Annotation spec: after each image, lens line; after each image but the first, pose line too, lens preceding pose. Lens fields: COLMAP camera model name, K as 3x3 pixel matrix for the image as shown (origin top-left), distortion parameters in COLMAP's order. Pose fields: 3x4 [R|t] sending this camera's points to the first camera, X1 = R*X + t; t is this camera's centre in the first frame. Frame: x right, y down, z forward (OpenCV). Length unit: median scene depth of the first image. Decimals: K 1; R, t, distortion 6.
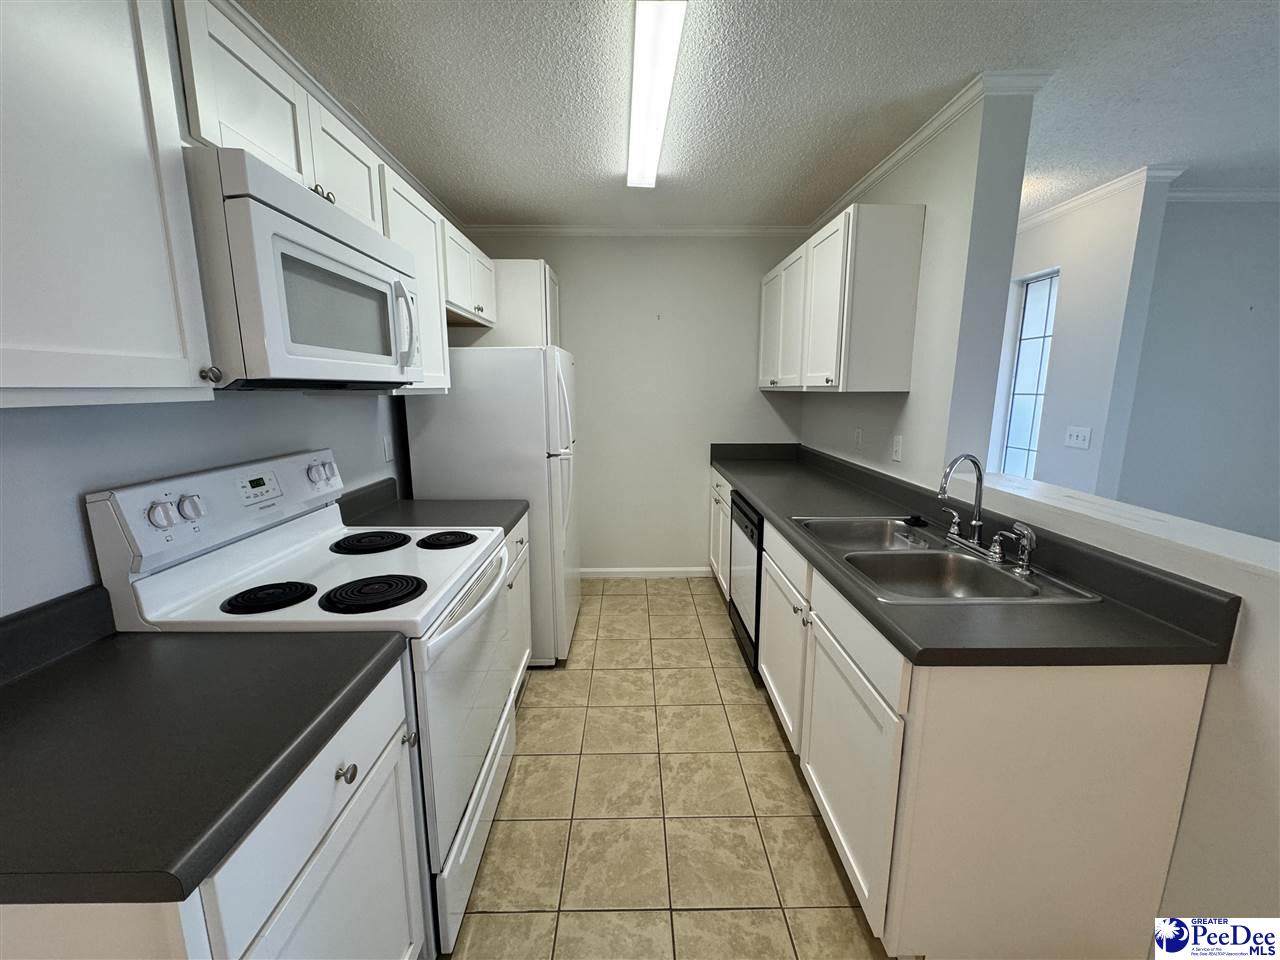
lens RADIAL K [[513.2, 0, 640.0], [0, 513.2, 480.0], [0, 0, 1]] dist [-0.000525, -0.000099]
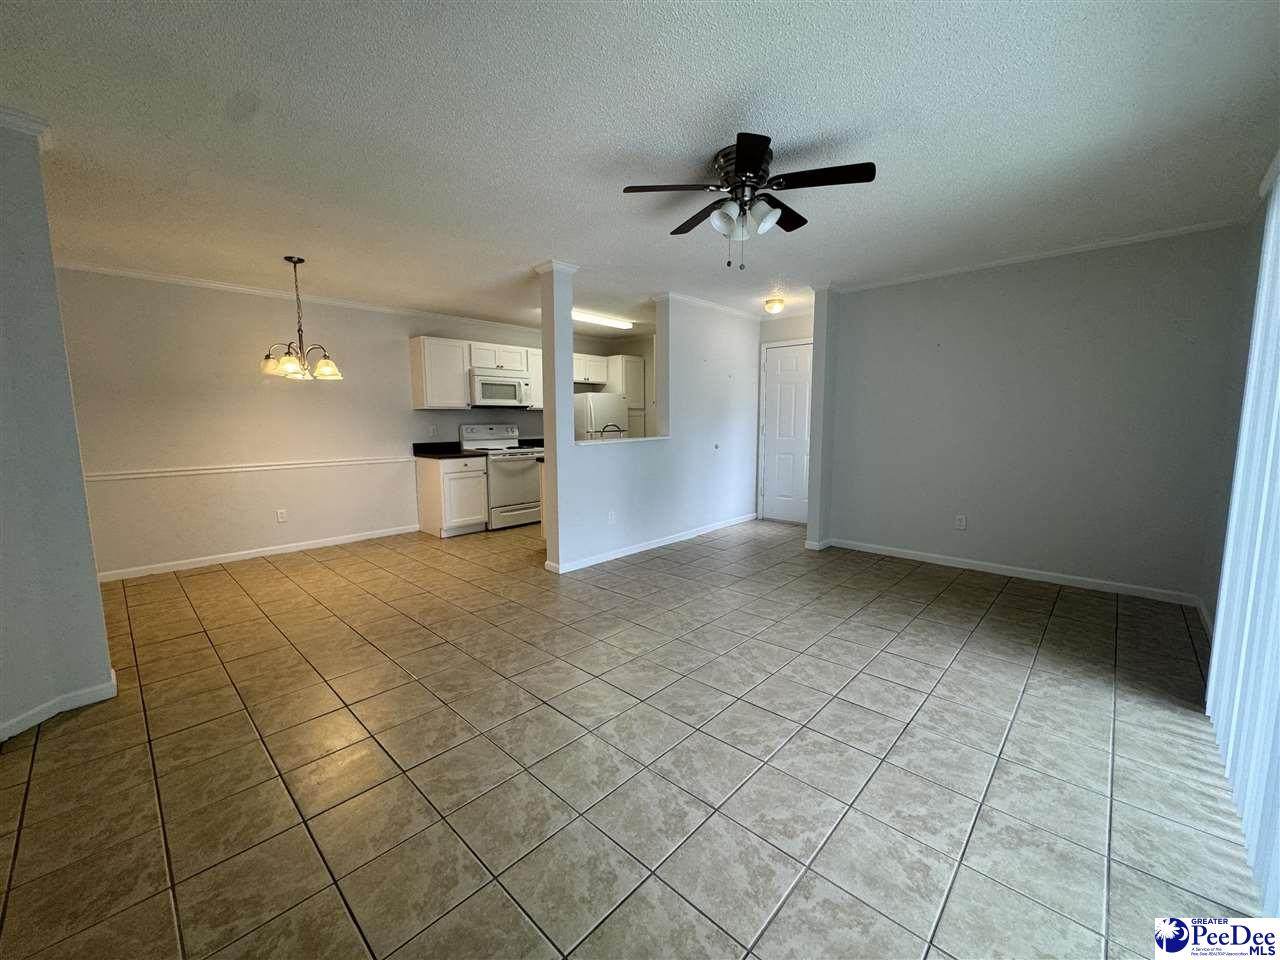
lens RADIAL K [[513.2, 0, 640.0], [0, 513.2, 480.0], [0, 0, 1]] dist [-0.000525, -0.000099]
pose [[0.713999, 0.077236, -0.695873, 2.088009], [-0.118212, 0.992926, -0.011085, 0.215752], [0.690095, 0.090176, 0.718079, -0.800679]]
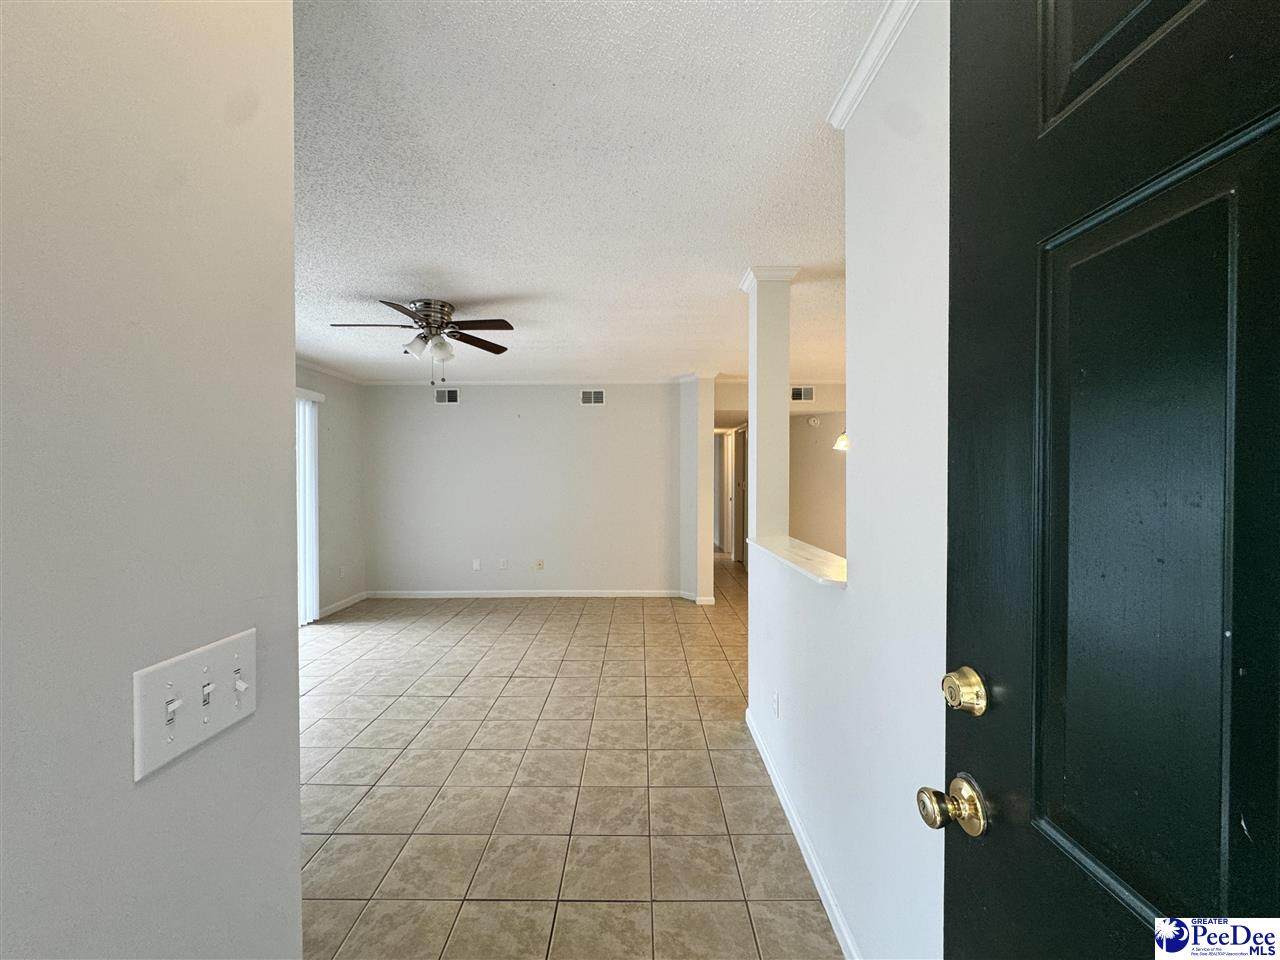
lens RADIAL K [[513.2, 0, 640.0], [0, 513.2, 480.0], [0, 0, 1]] dist [-0.000525, -0.000099]
pose [[-0.999804, 0.001168, 0.019741, 0.854394], [0.004915, 0.981615, 0.190810, -0.272361], [-0.019156, 0.190870, -0.981428, 1.518966]]
